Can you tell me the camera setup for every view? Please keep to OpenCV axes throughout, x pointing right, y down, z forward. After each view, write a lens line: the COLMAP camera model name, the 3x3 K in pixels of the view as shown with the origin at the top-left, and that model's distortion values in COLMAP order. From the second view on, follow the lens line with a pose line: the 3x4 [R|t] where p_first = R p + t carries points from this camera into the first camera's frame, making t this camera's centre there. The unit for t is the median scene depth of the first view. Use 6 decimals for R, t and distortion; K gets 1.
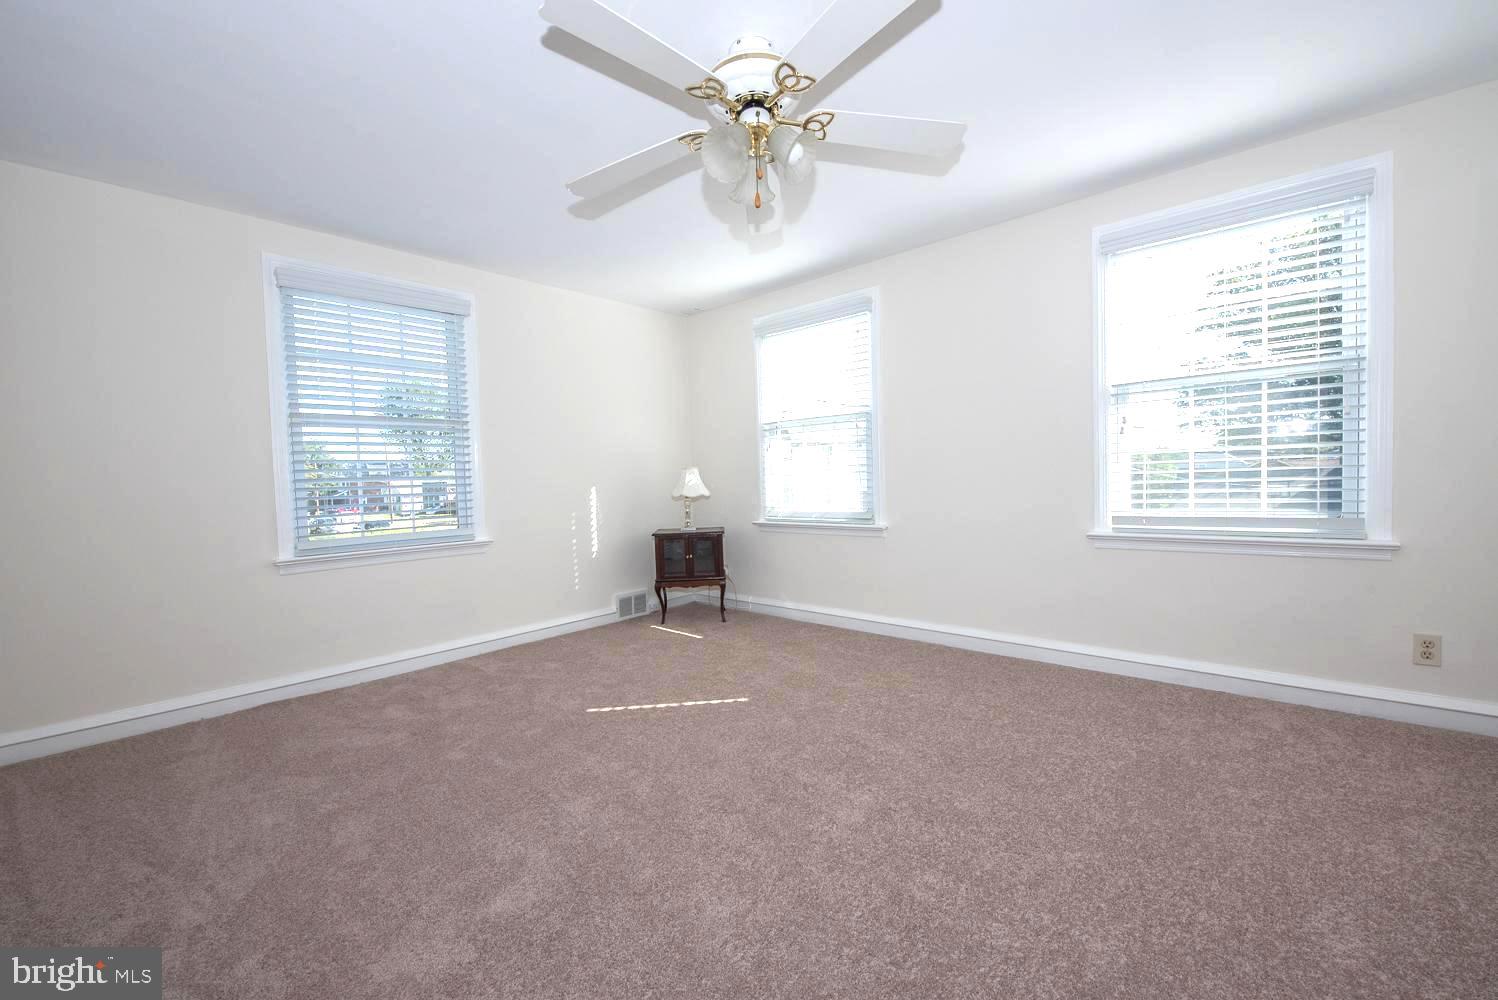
lens RADIAL K [[593.7, 0, 747.1], [0, 593.7, 501.8], [0, 0, 1]] dist [-0.019385, -0.000853]
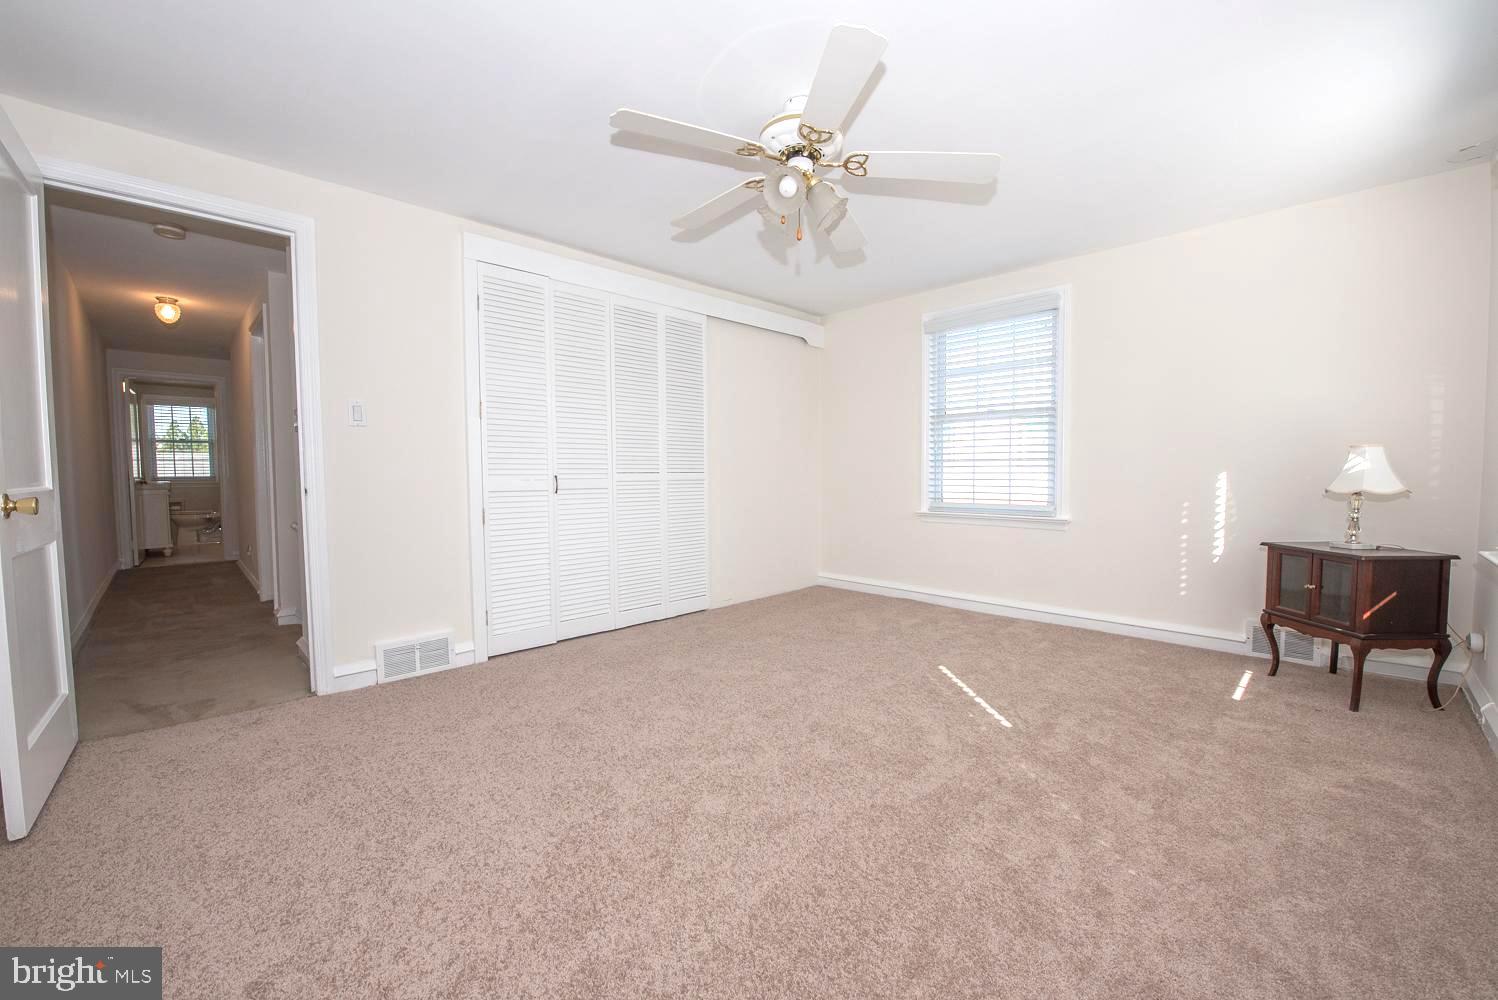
lens RADIAL K [[593.7, 0, 747.1], [0, 593.7, 501.8], [0, 0, 1]] dist [-0.019385, -0.000853]
pose [[-0.065921, 0.081119, -0.994522, 0.600779], [-0.032875, 0.995972, 0.083416, -0.032778], [0.997283, 0.038193, -0.062988, 0.475213]]
